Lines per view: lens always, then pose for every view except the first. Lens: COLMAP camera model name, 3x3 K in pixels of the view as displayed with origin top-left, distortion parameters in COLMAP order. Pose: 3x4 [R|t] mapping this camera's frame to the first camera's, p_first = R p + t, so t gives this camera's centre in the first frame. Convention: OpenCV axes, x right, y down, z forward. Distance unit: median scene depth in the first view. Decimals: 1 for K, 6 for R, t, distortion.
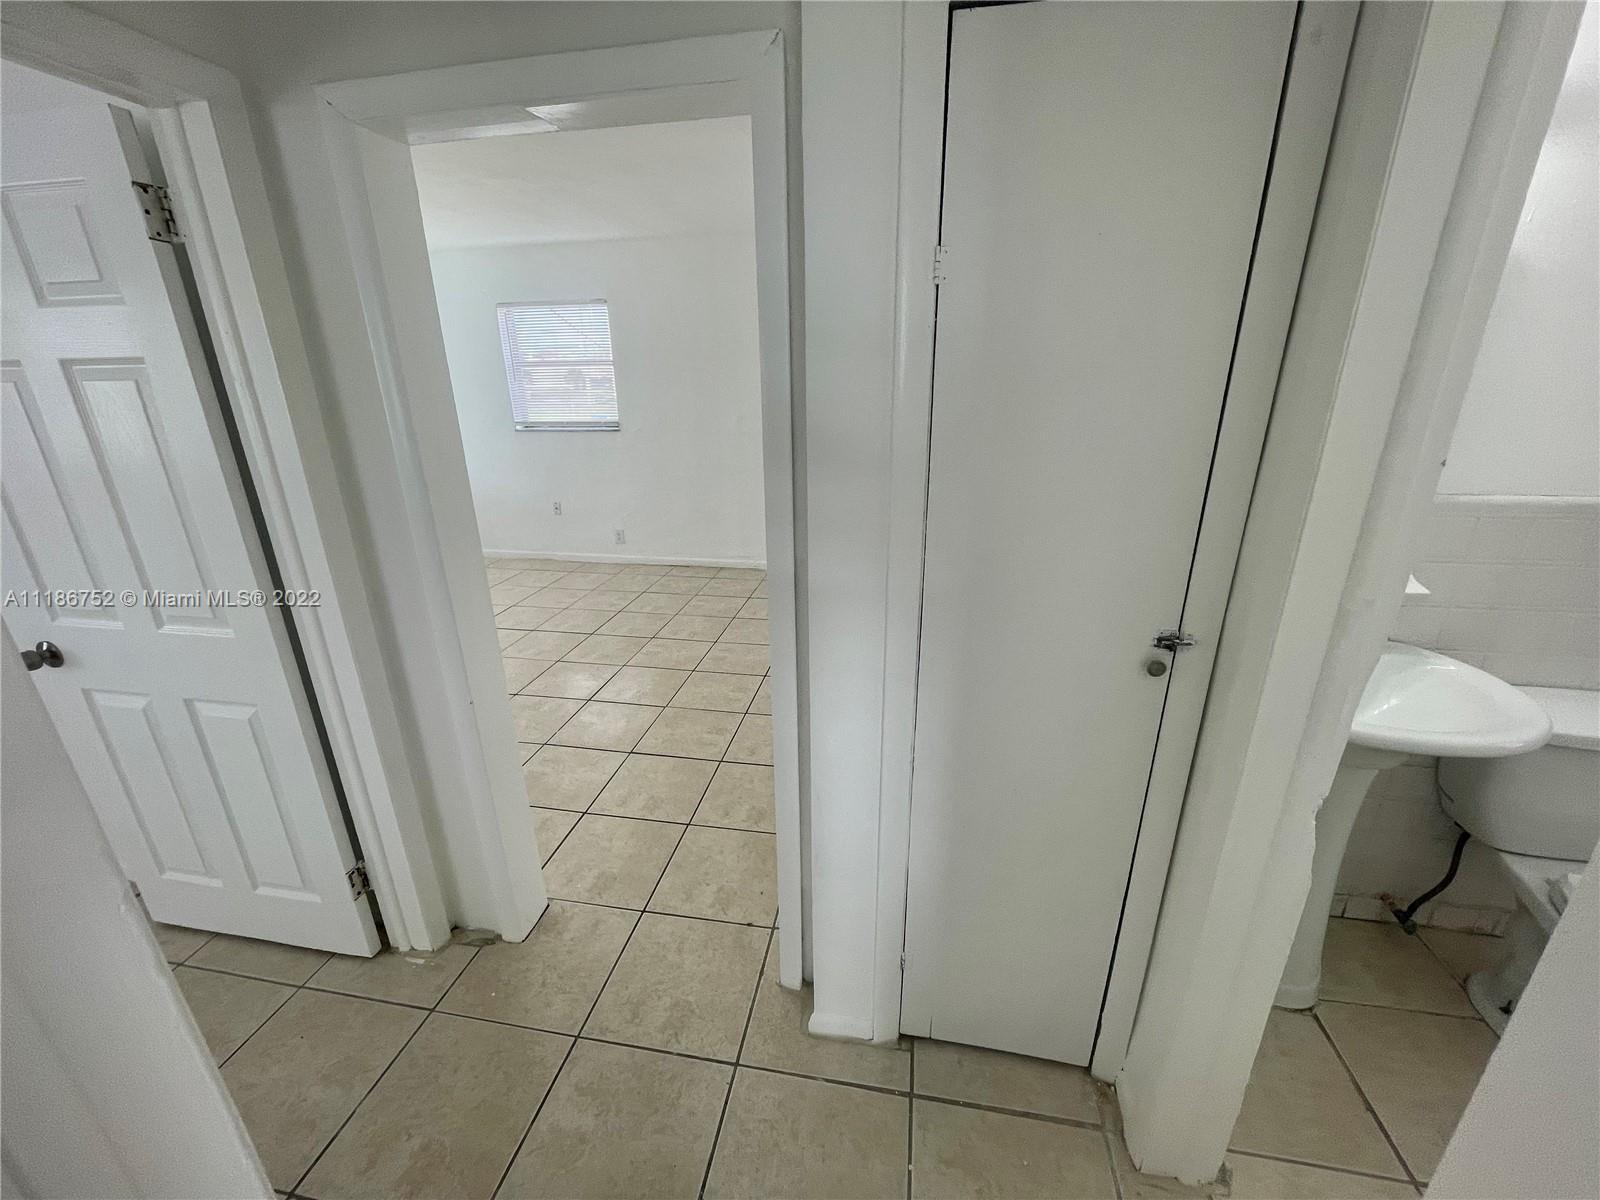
lens RADIAL K [[647.7, 0, 802.9], [0, 647.7, 600.3], [0, 0, 1]] dist [-0.003327, -0.000792]
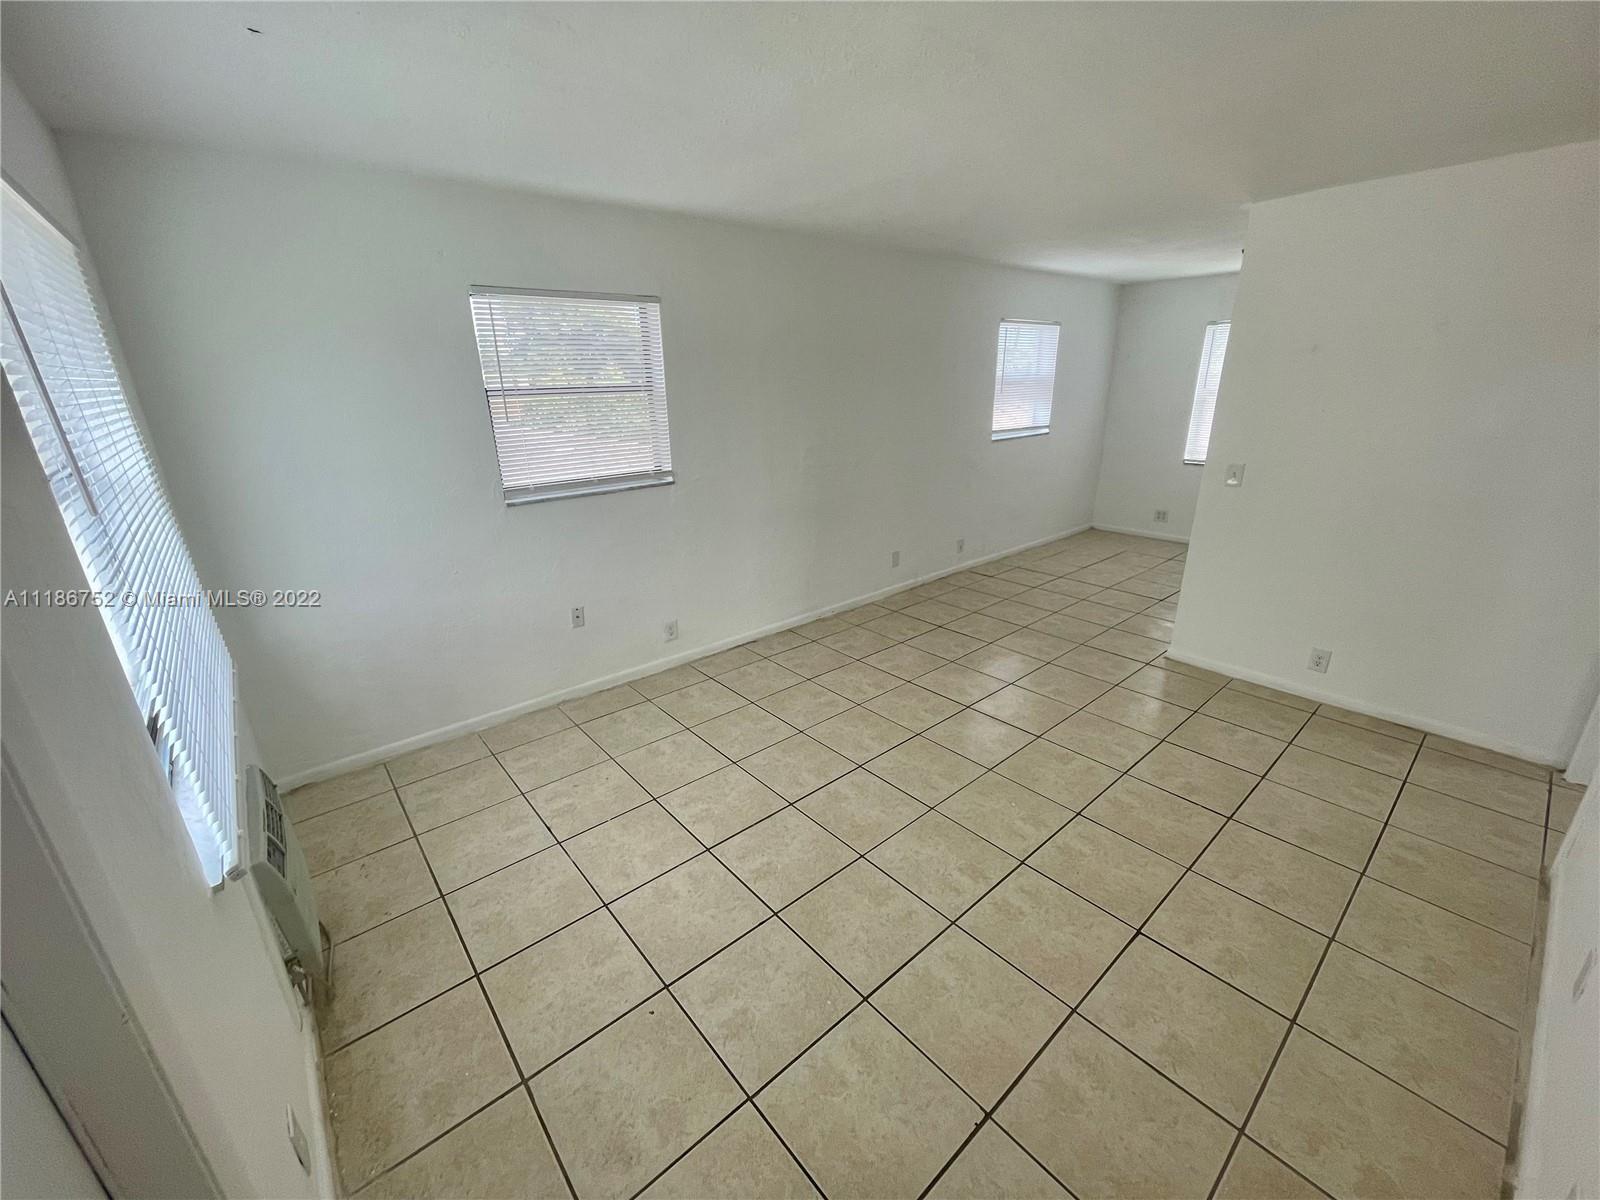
lens RADIAL K [[644.3, 0, 800.0], [0, 644.3, 600.0], [0, 0, 1]] dist [-0.001228, -0.000209]
pose [[0.626896, -0.252909, 0.736911, -0.741315], [0.273514, 0.957086, 0.095793, -0.168157], [-0.729515, 0.141503, 0.669168, 0.445131]]
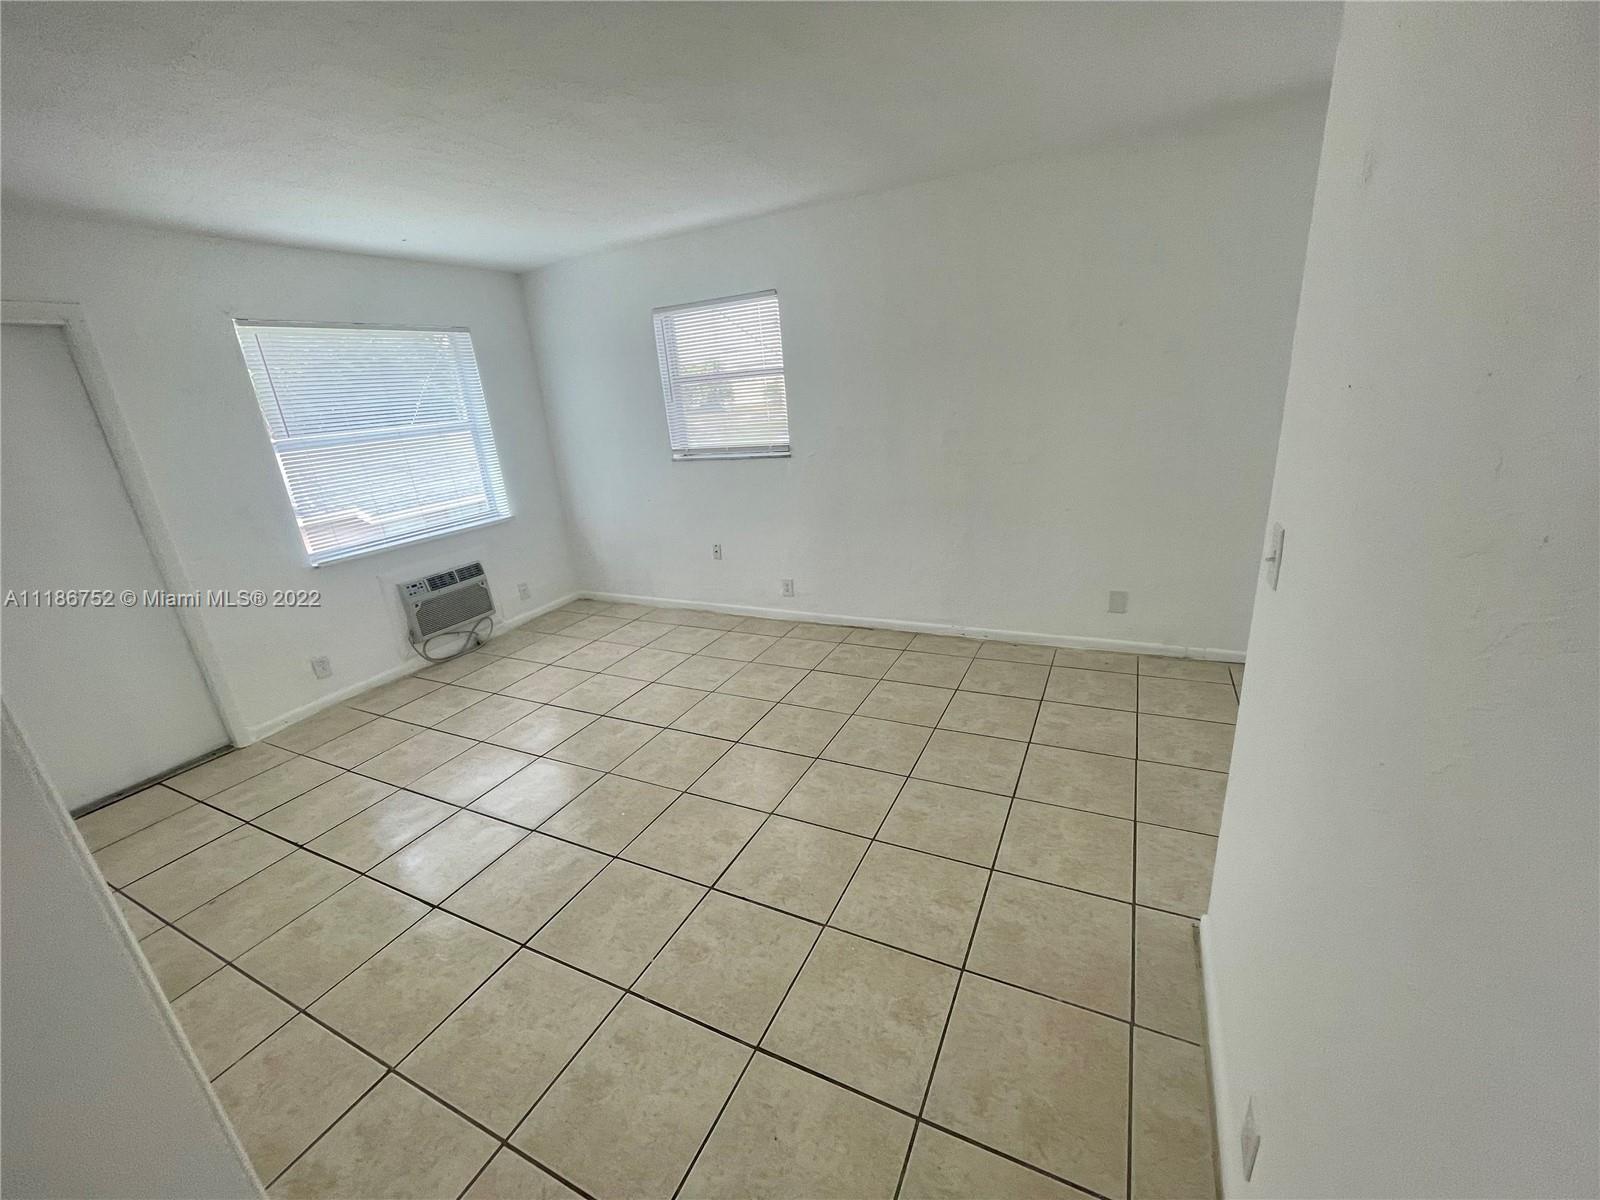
lens RADIAL K [[647.7, 0, 802.9], [0, 647.7, 600.3], [0, 0, 1]] dist [-0.003327, -0.000792]
pose [[0.959190, 0.026136, -0.281551, -0.043168], [-0.030422, 0.999478, -0.010863, -0.079294], [0.281120, 0.018985, 0.959485, 0.254013]]
